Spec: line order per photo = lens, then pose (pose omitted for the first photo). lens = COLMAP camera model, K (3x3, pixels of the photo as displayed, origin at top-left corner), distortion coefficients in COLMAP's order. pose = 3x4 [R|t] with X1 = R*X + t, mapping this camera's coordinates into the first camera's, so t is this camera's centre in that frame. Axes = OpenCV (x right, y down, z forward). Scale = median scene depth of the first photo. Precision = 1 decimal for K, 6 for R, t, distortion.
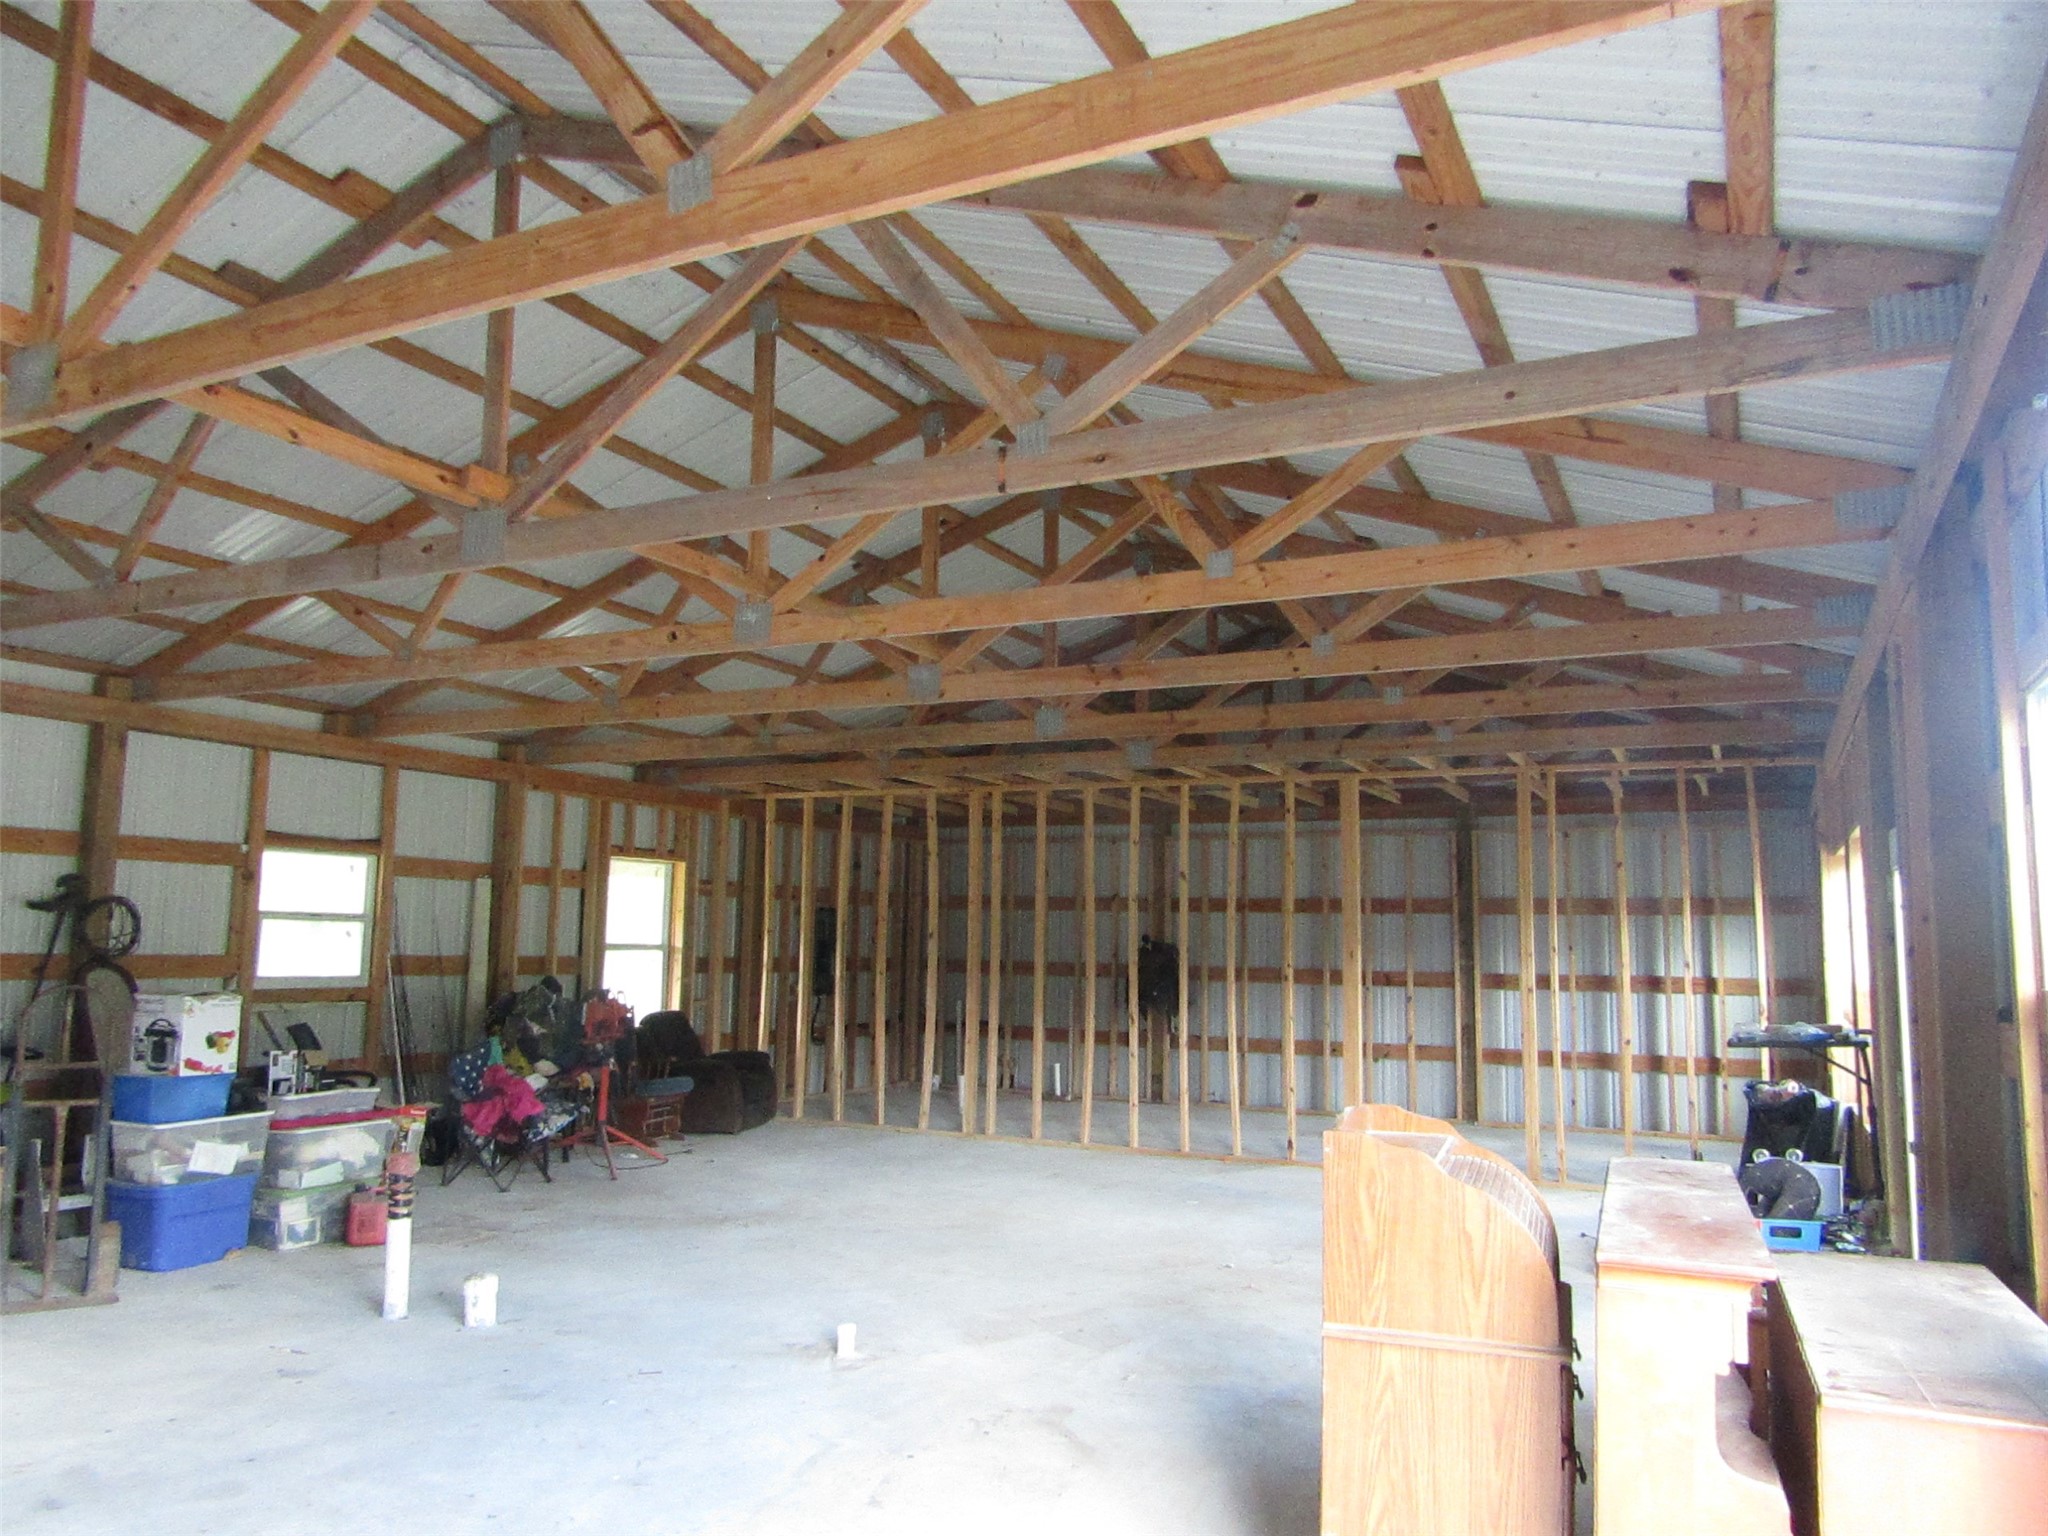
lens RADIAL K [[1455.5, 0, 1018.5], [0, 1455.5, 778.6], [0, 0, 1]] dist [-0.024153, 0.012402]
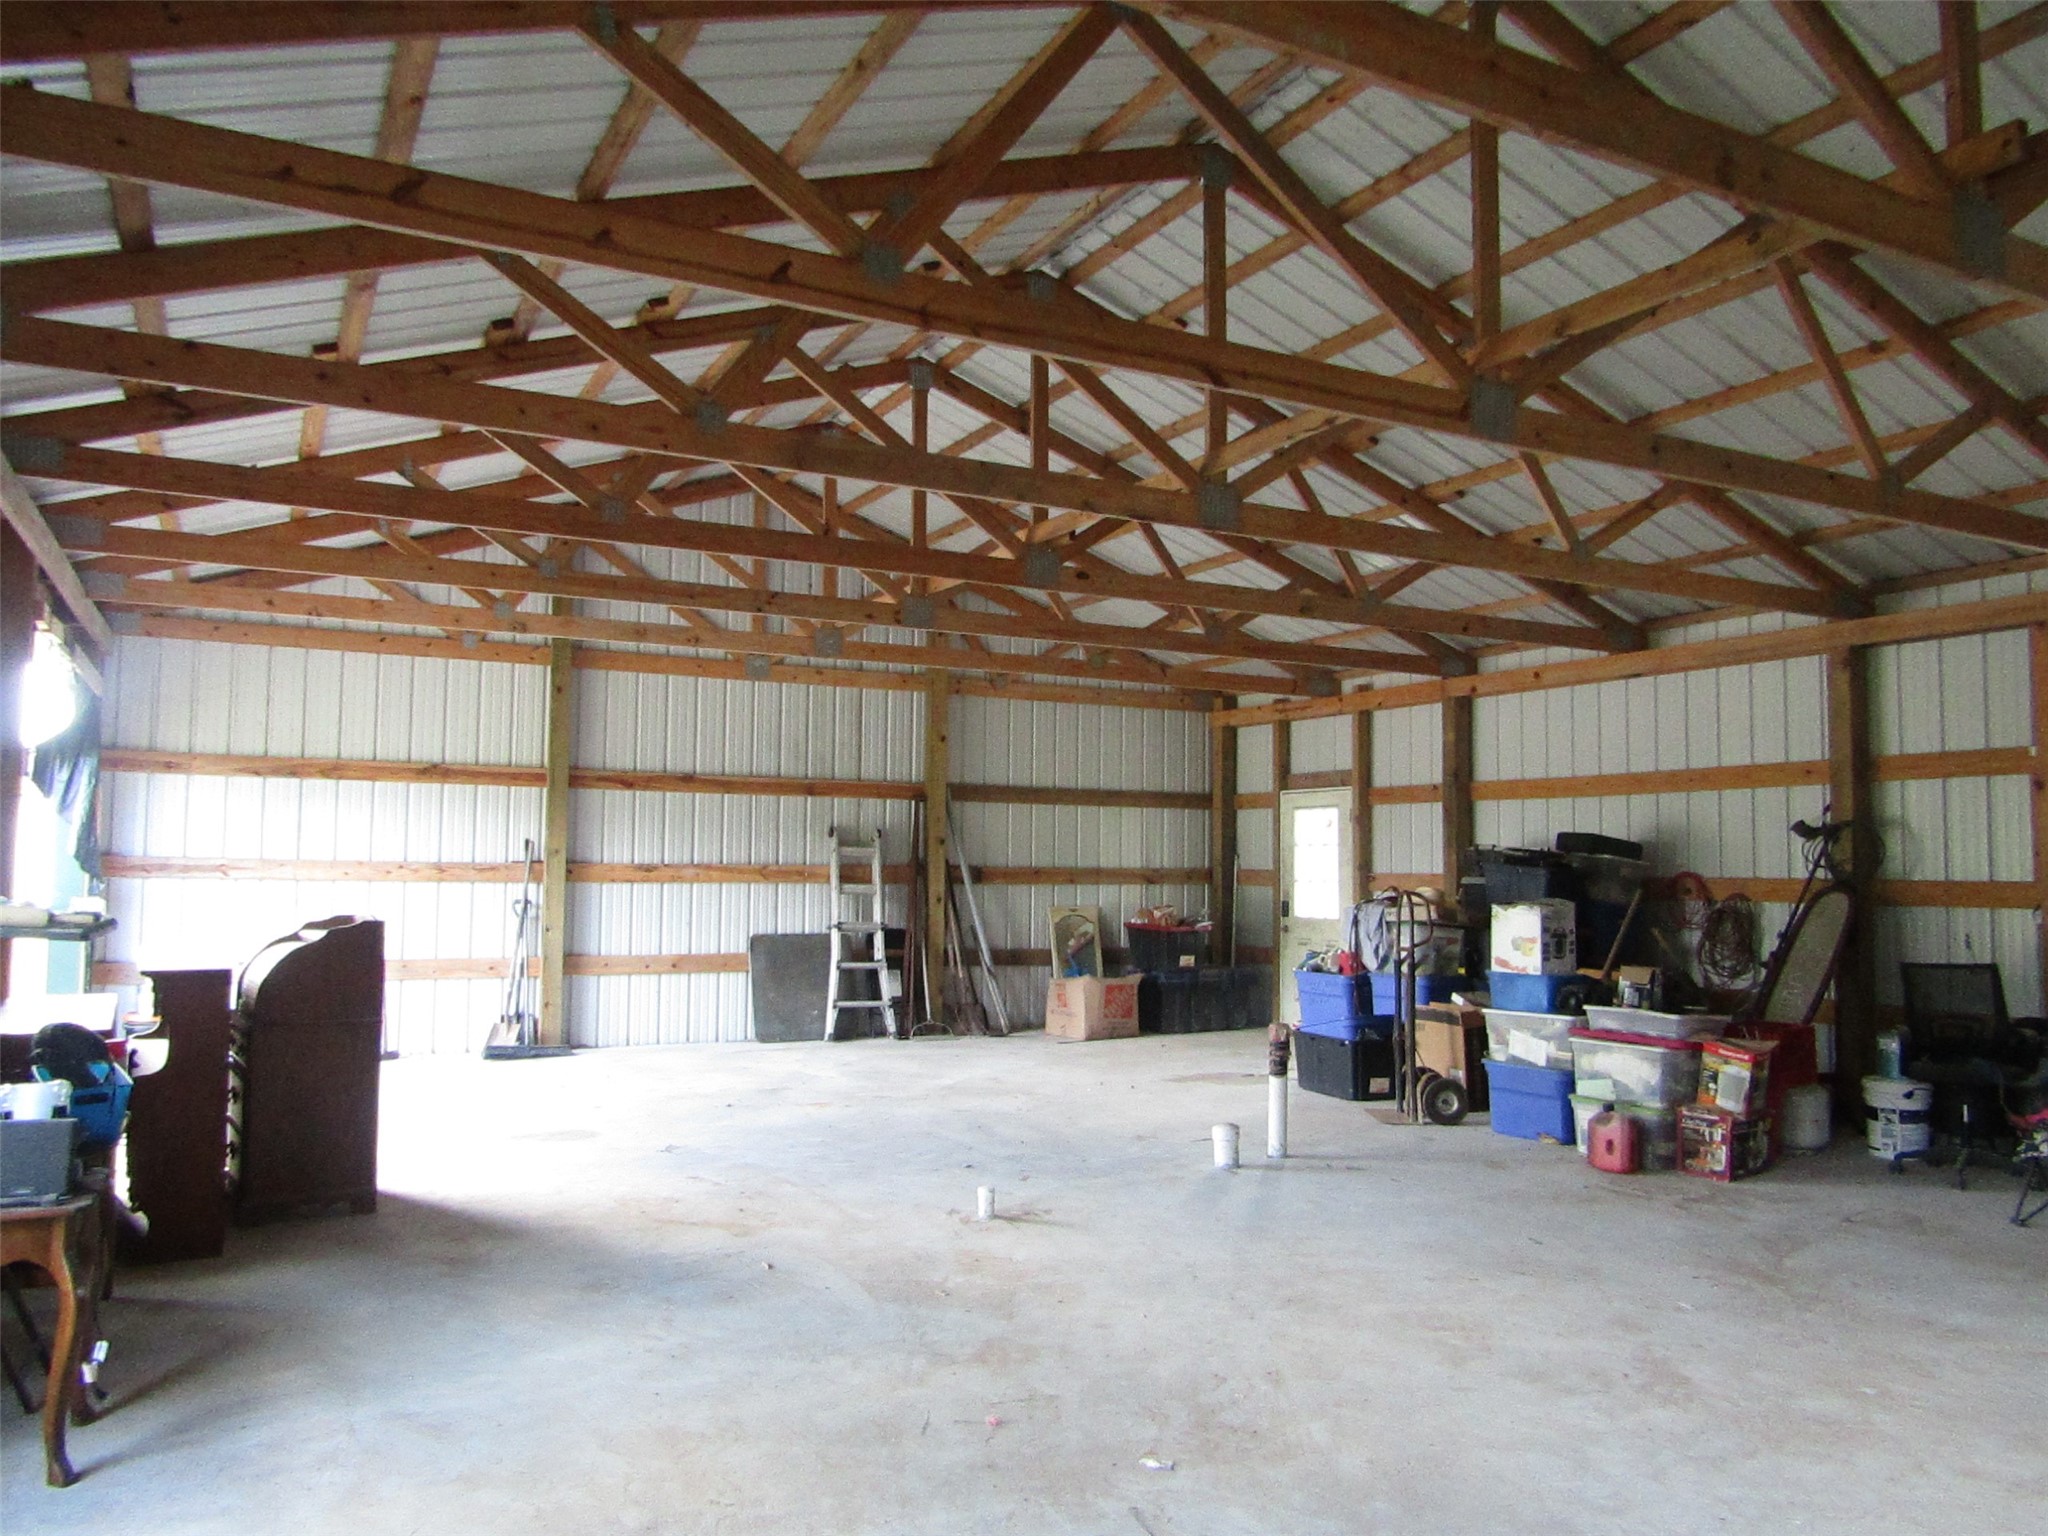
lens RADIAL K [[1455.5, 0, 1020.7], [0, 1455.5, 772.1], [0, 0, 1]] dist [-0.024153, 0.012402]
pose [[-0.577137, -0.077034, -0.813006, 0.576744], [0.072888, 0.986709, -0.145234, 0.172727], [0.813388, -0.143078, -0.563851, 1.258164]]
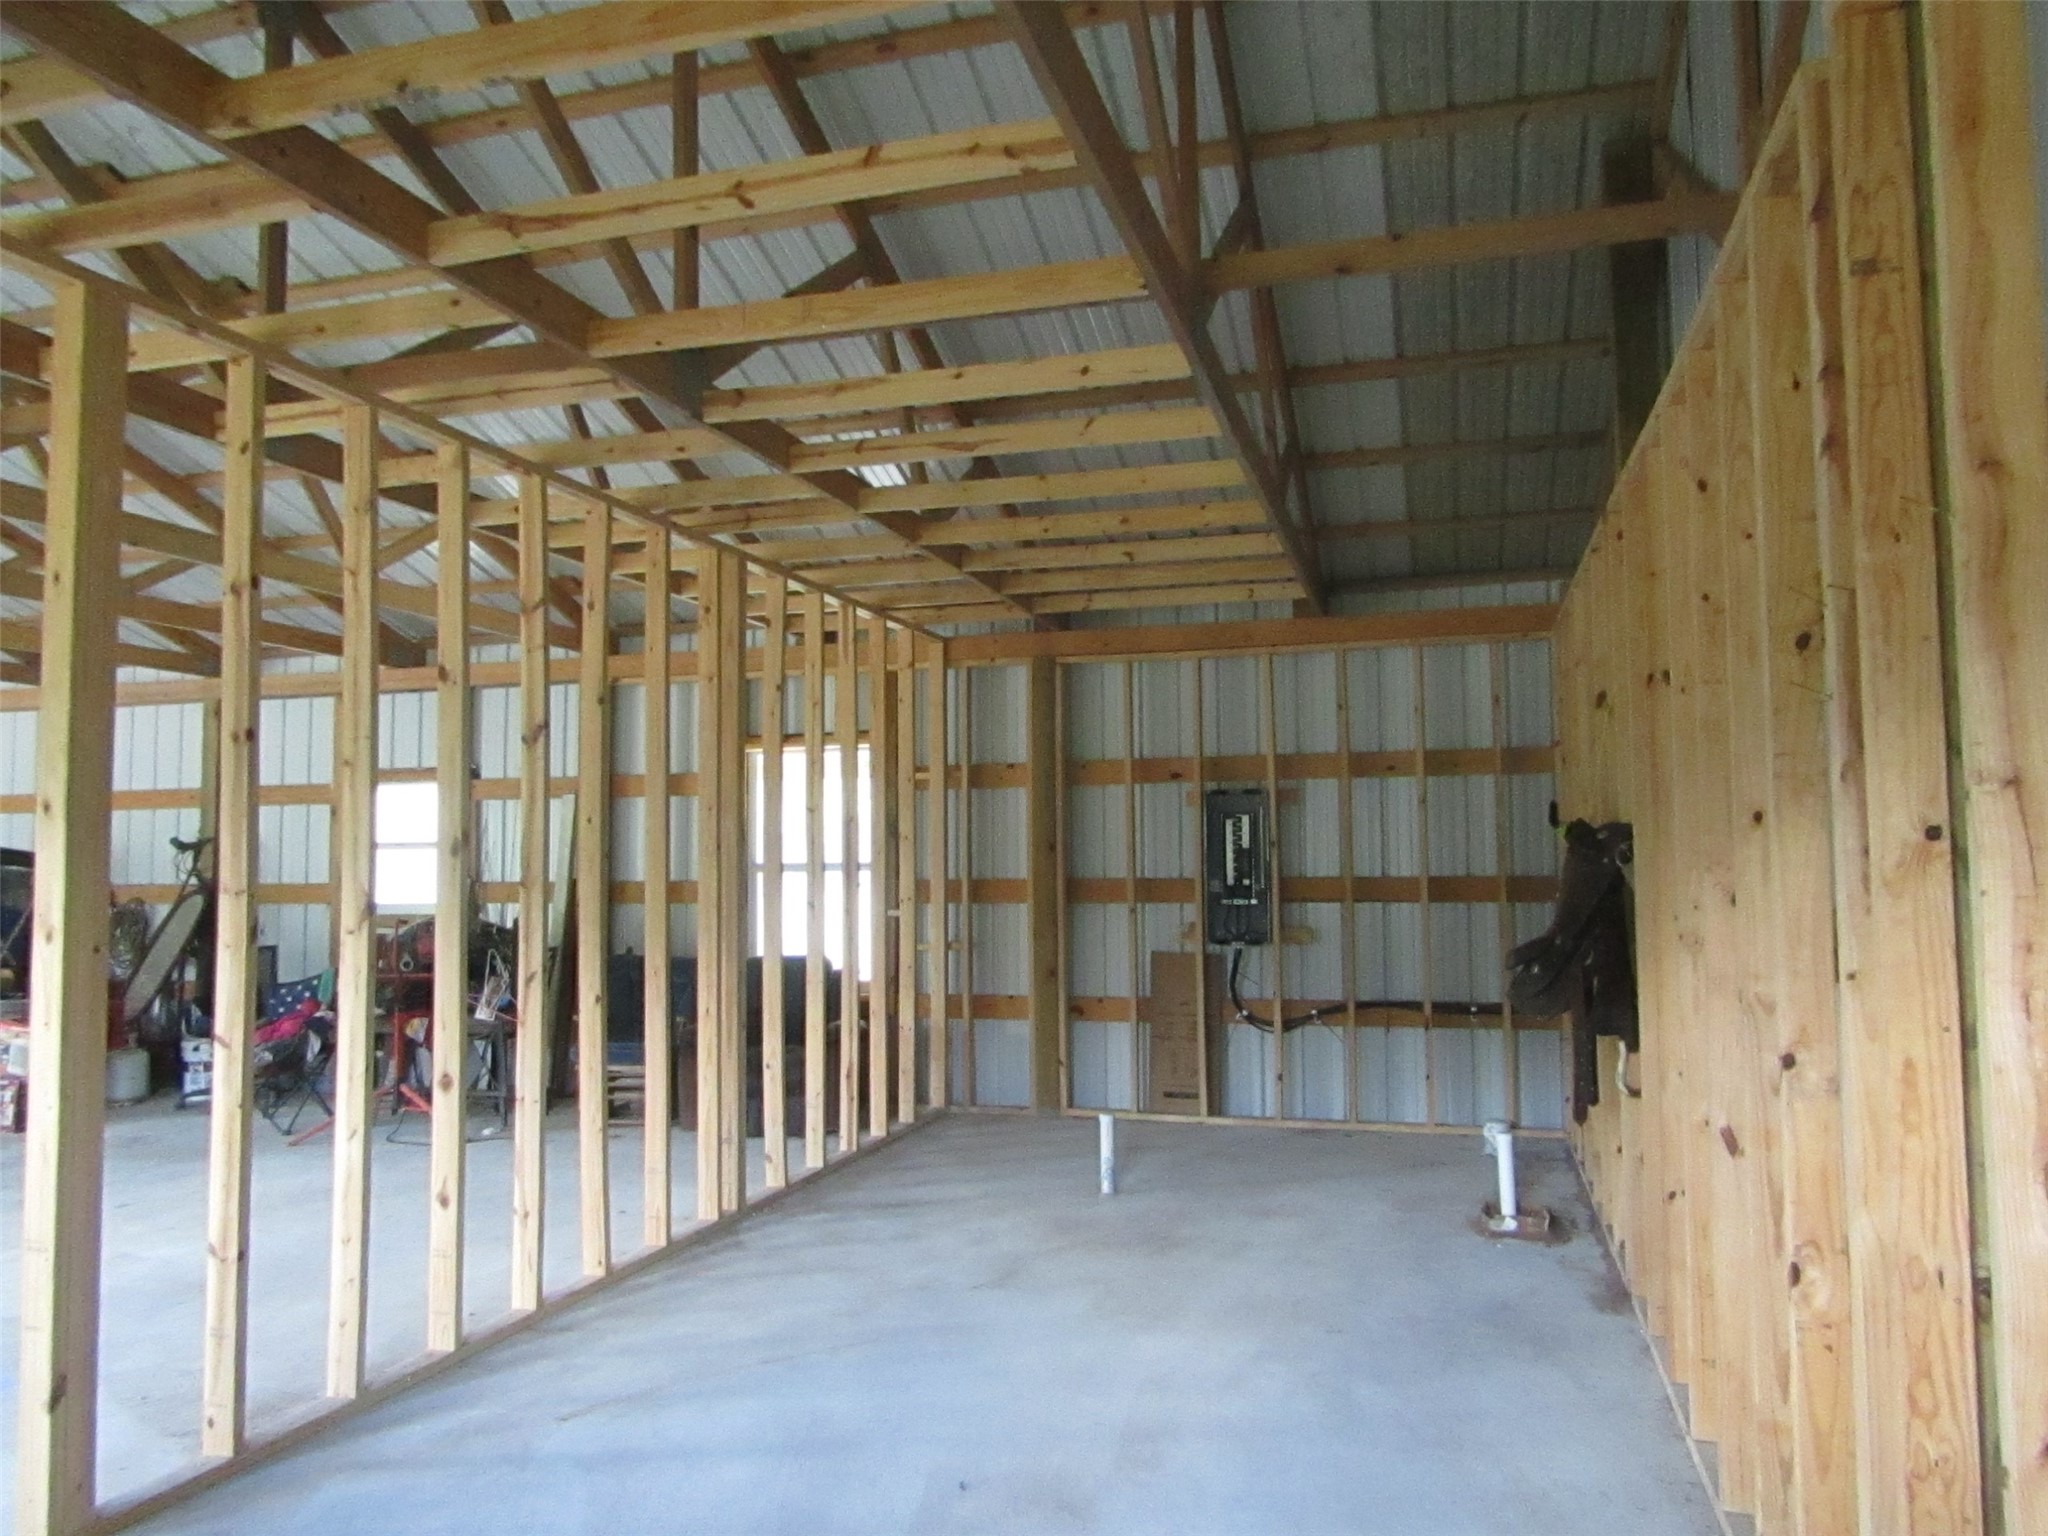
lens RADIAL K [[1449.5, 0, 1024.0], [0, 1449.5, 765.1], [0, 0, 1]] dist [-0.011892, 0.001170]
pose [[0.187254, -0.091078, -0.978080, 0.821937], [0.124932, 0.989815, -0.068253, 0.219329], [0.974335, -0.109413, 0.196726, 1.648071]]
